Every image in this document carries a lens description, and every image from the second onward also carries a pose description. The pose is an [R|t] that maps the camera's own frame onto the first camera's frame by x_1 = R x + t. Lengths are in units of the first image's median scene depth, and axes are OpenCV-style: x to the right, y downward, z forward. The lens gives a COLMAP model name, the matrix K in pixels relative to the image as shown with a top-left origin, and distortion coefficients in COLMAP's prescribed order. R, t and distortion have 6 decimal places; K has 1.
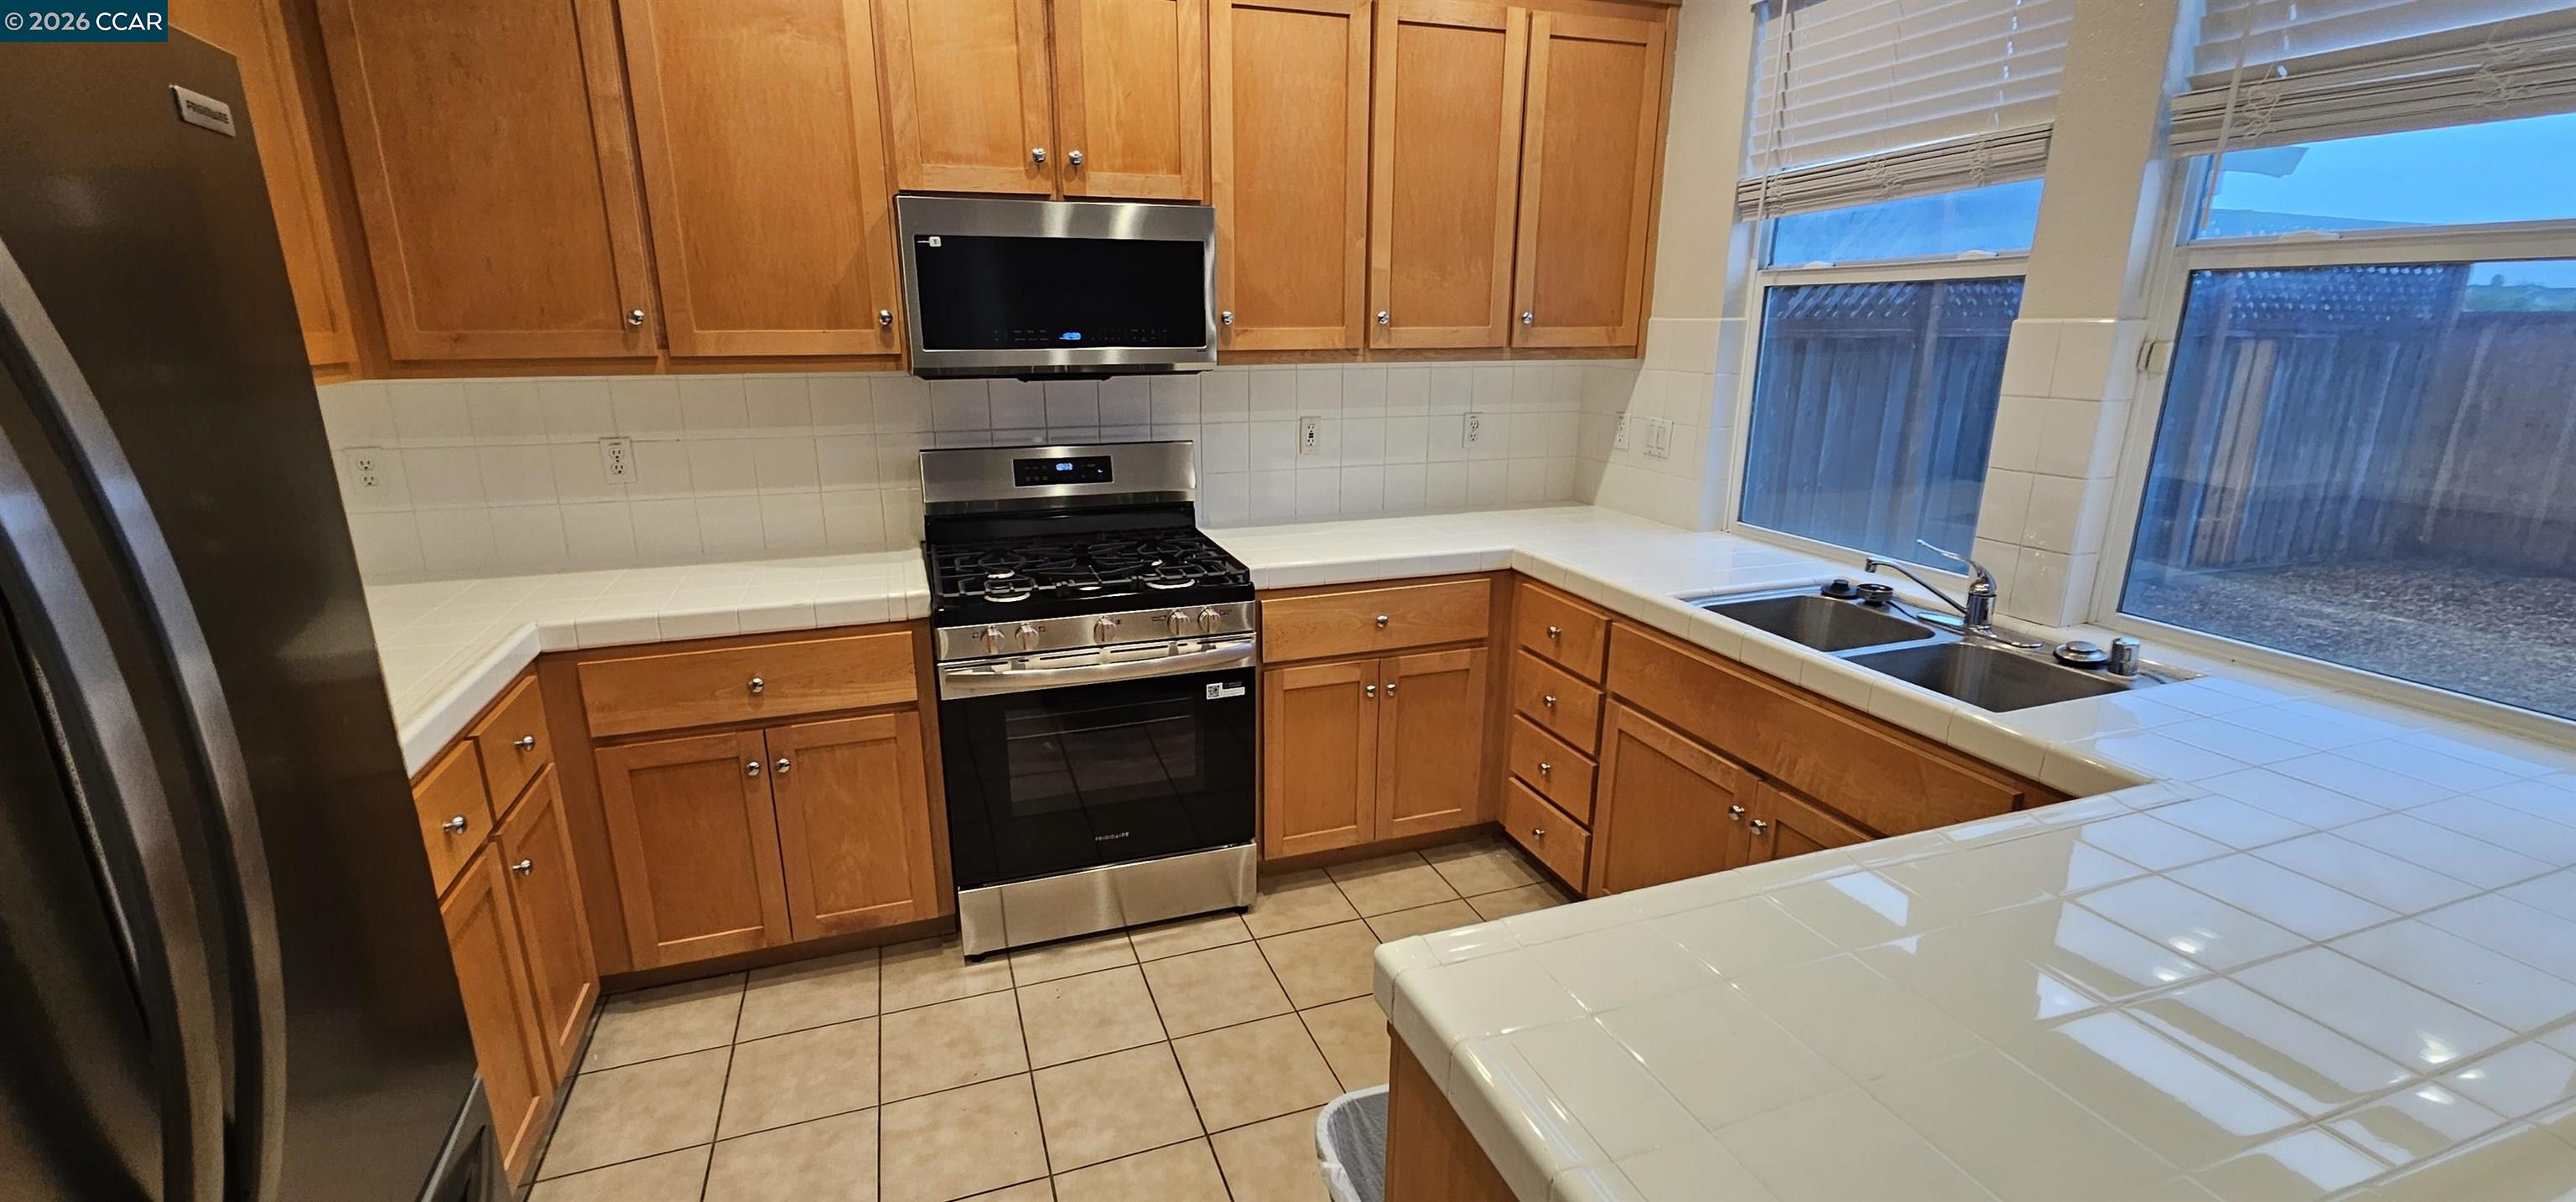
lens RADIAL K [[1059.2, 0, 1278.3], [0, 1059.2, 603.6], [0, 0, 1]] dist [0.002351, 0.000279]
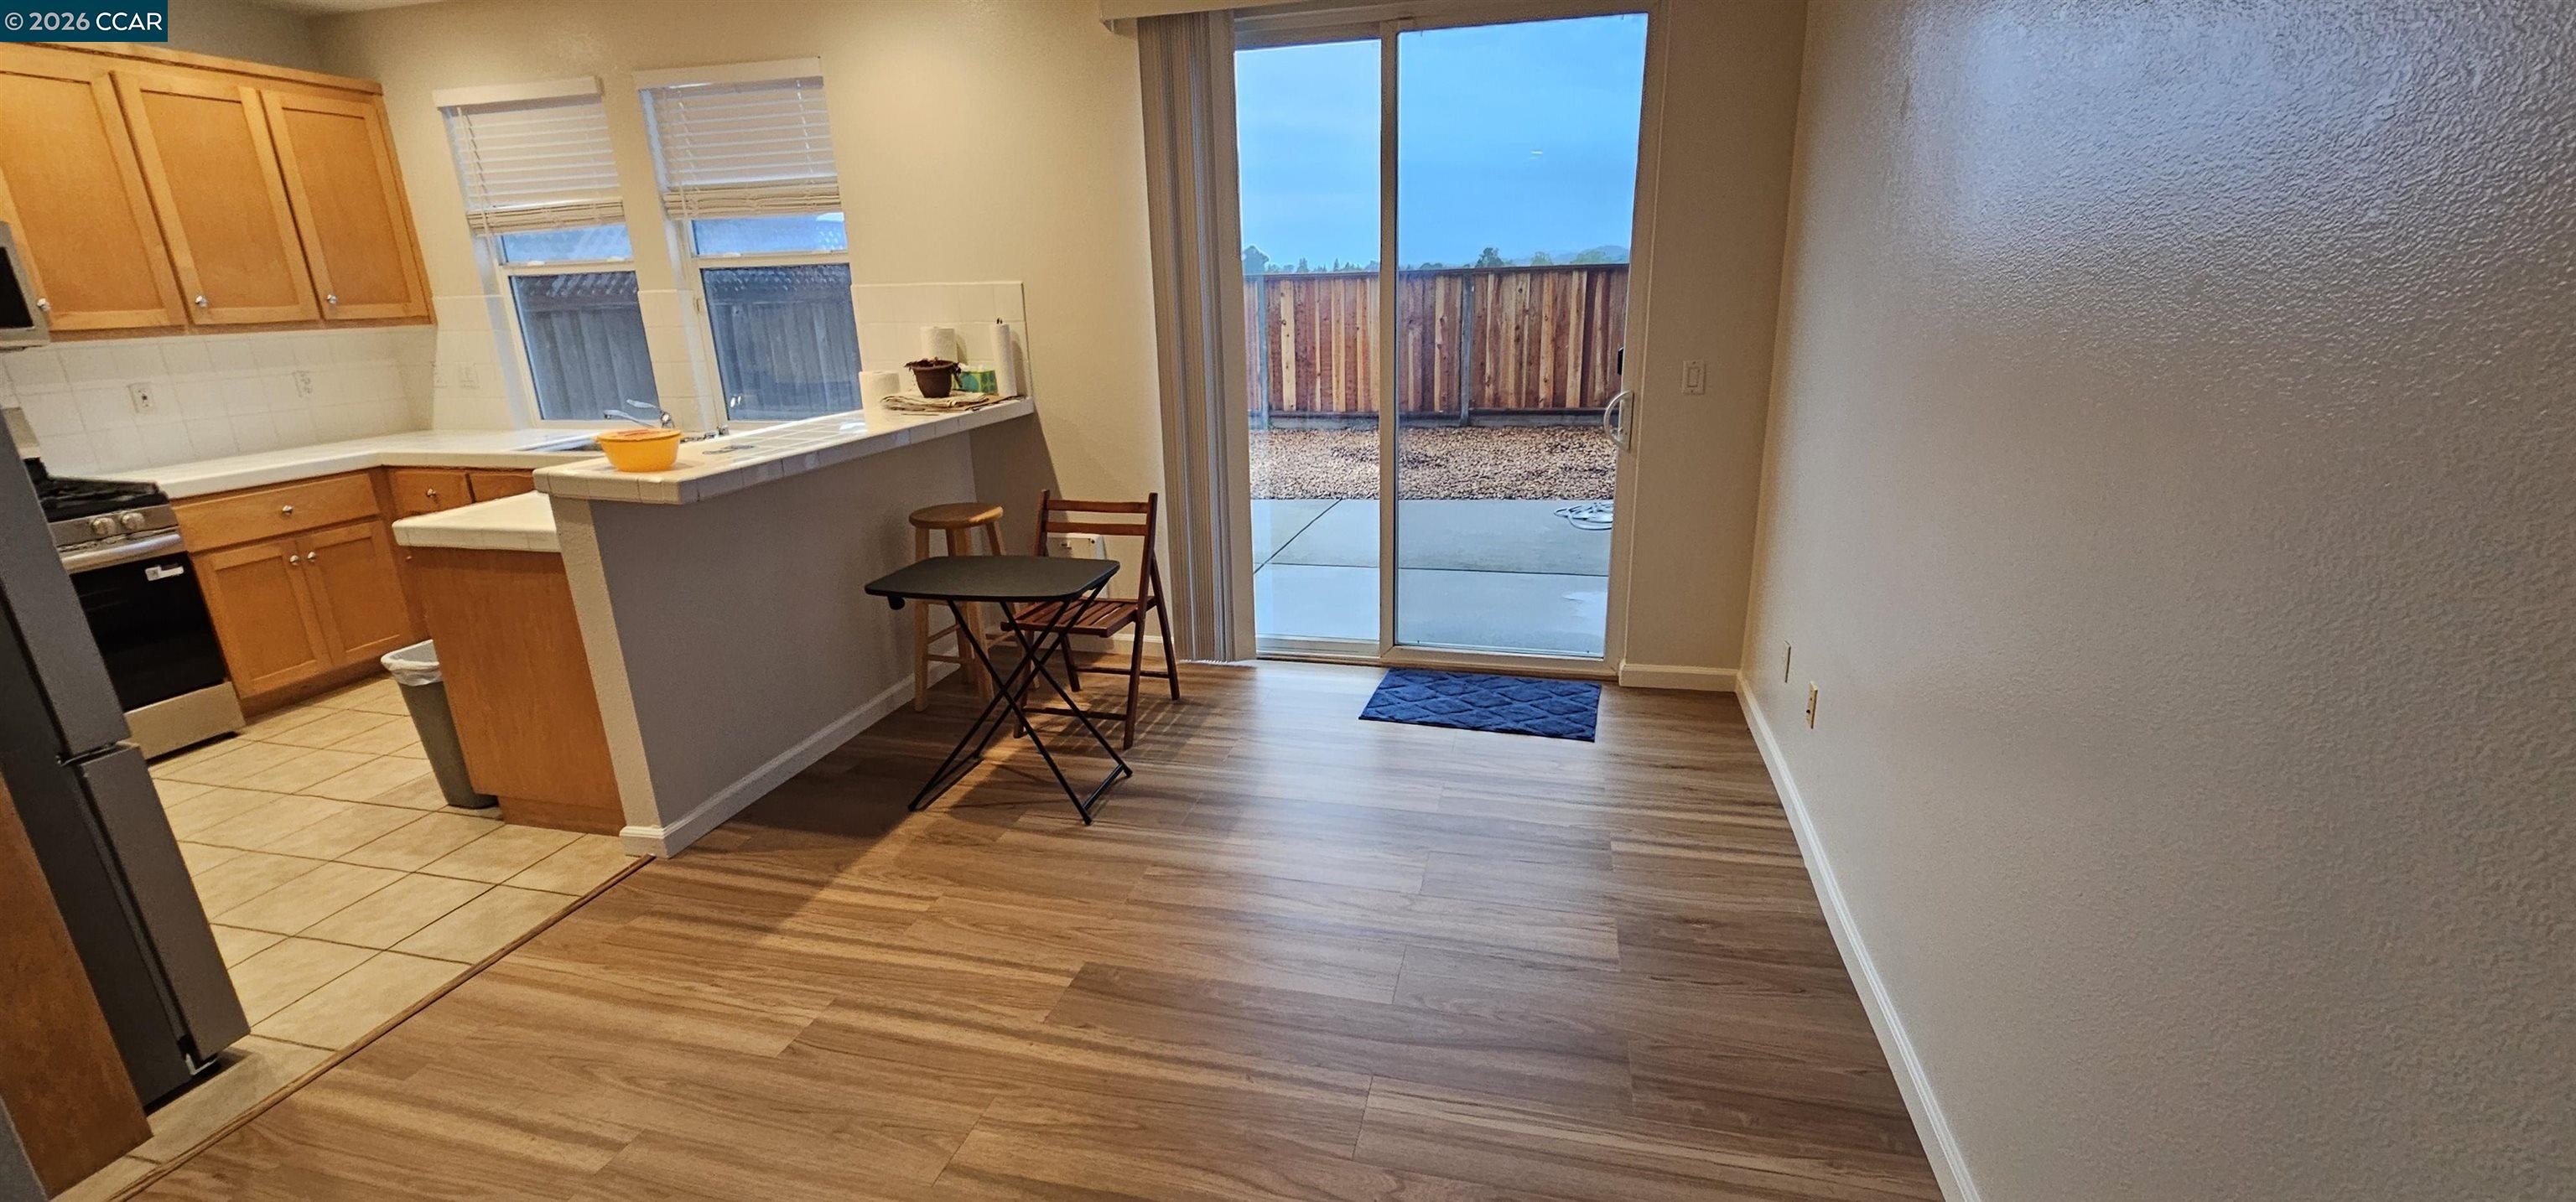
lens RADIAL K [[1059.2, 0, 1283.4], [0, 1059.2, 606.1], [0, 0, 1]] dist [0.002351, 0.000279]
pose [[0.555642, -0.259227, 0.789977, -0.317025], [0.244280, 0.959116, 0.142912, 0.259540], [-0.794726, 0.113567, 0.596249, -0.909170]]
